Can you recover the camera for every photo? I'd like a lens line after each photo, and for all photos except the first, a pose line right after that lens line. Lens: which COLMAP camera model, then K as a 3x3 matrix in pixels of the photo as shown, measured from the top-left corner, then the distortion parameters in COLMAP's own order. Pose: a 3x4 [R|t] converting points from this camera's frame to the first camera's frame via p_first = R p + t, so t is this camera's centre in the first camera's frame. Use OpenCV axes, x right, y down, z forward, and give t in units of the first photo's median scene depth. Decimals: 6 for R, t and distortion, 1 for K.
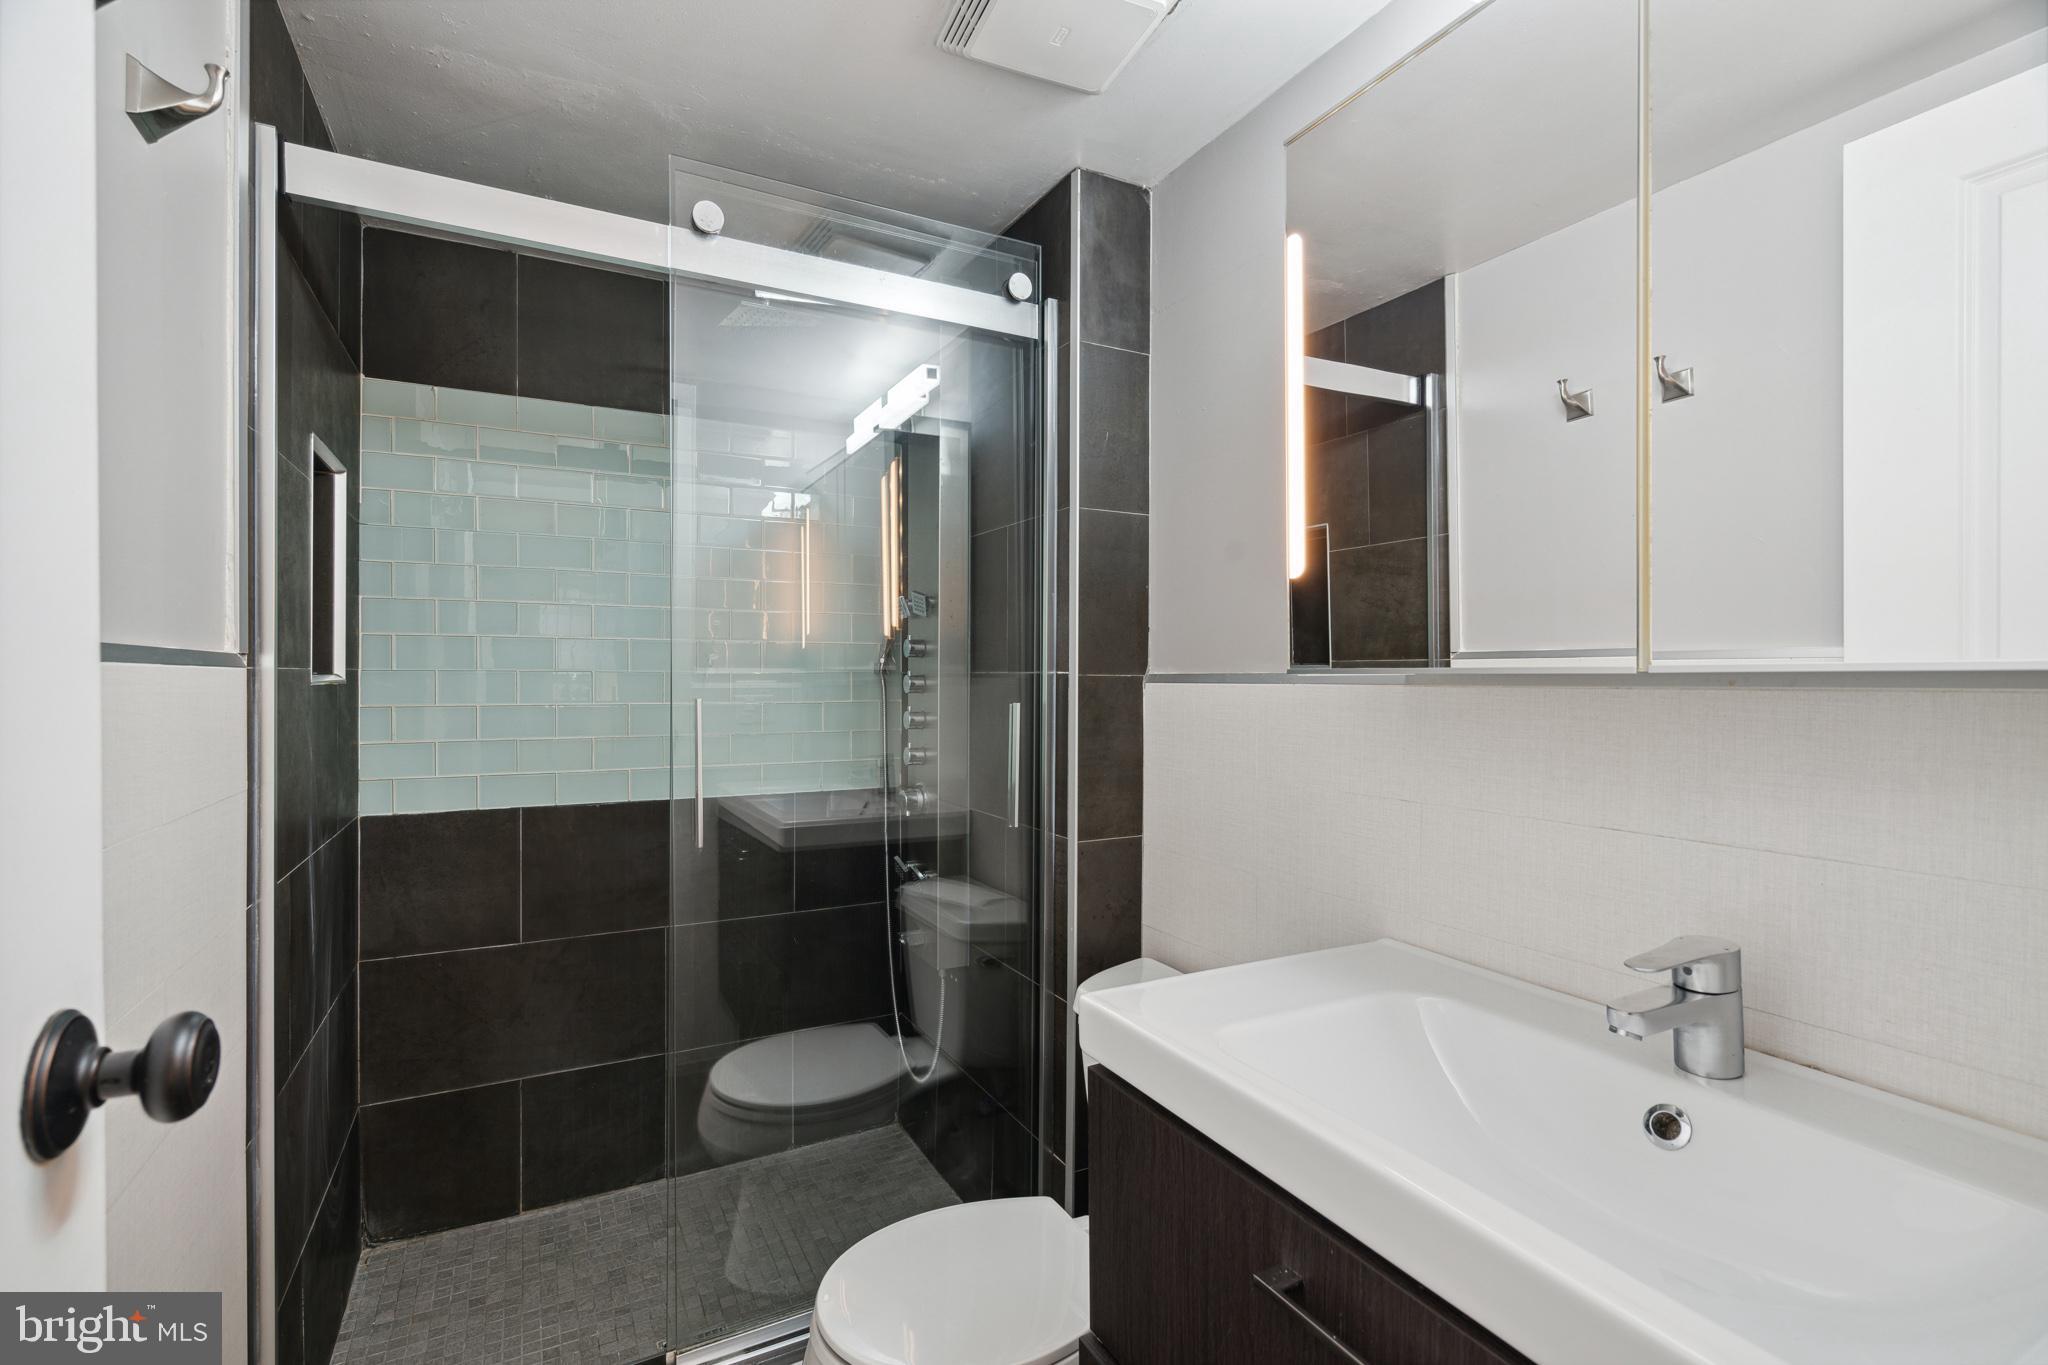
lens RADIAL K [[927.5, 0, 1027.9], [0, 927.5, 678.8], [0, 0, 1]] dist [-0.002188, 0.000400]
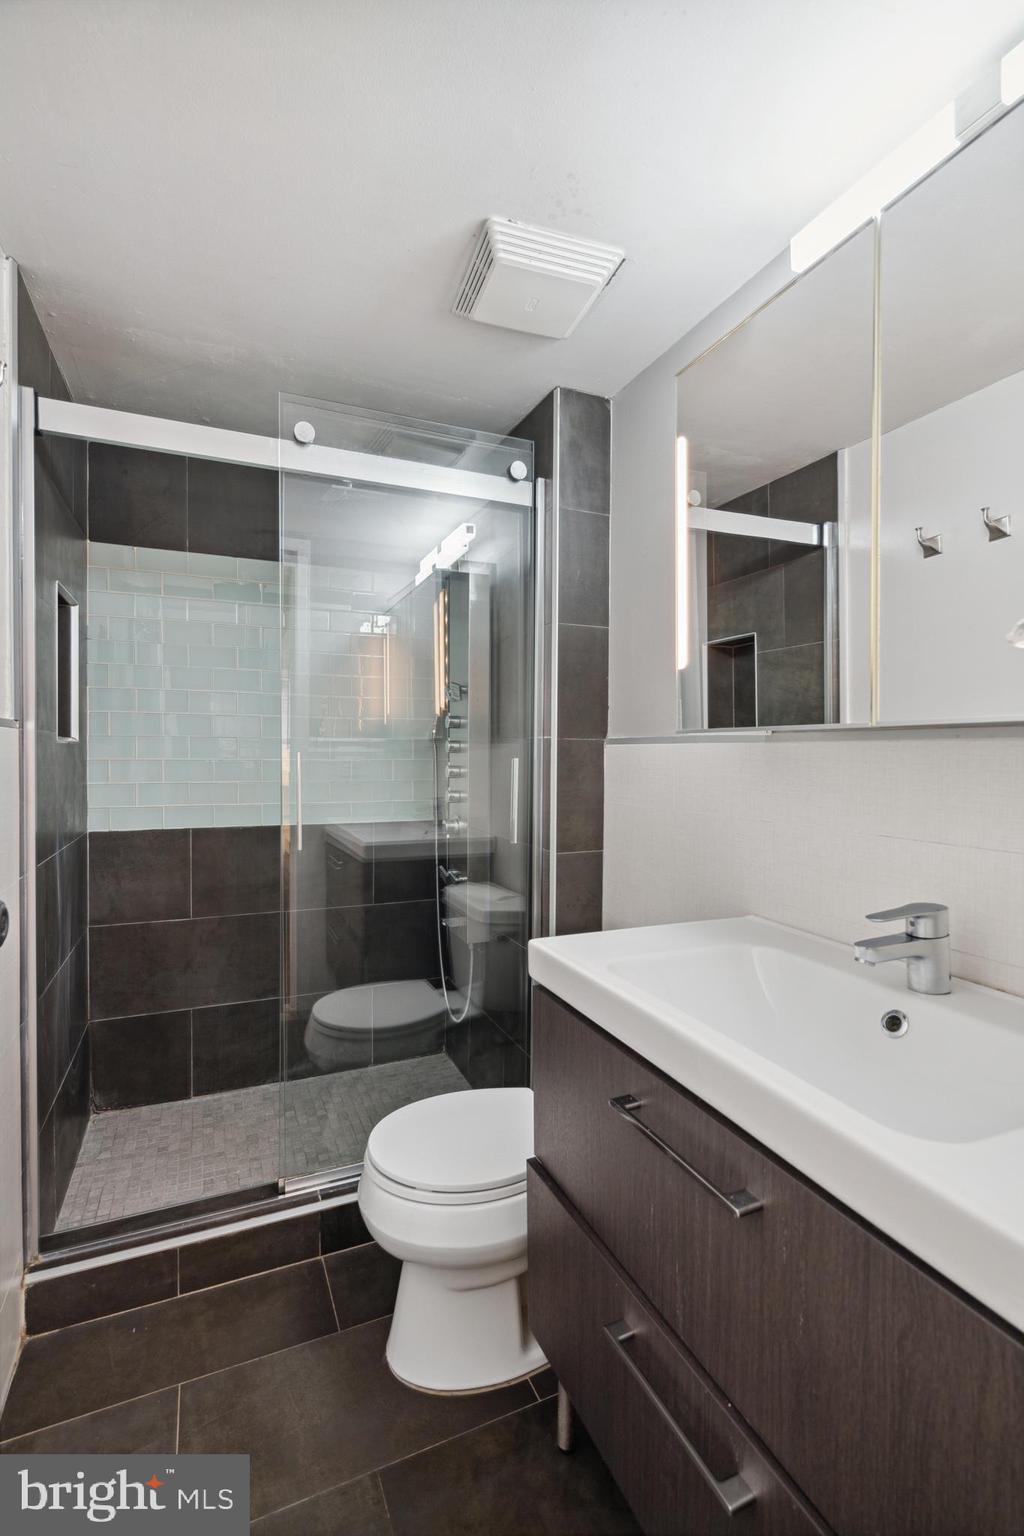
lens RADIAL K [[695.6, 0, 515.8], [0, 695.6, 761.7], [0, 0, 1]] dist [-0.002188, 0.000400]
pose [[0.997035, 0.003918, -0.076848, 0.069572], [-0.002890, 0.999905, 0.013486, 0.016748], [0.076894, -0.013224, 0.996952, -0.086315]]
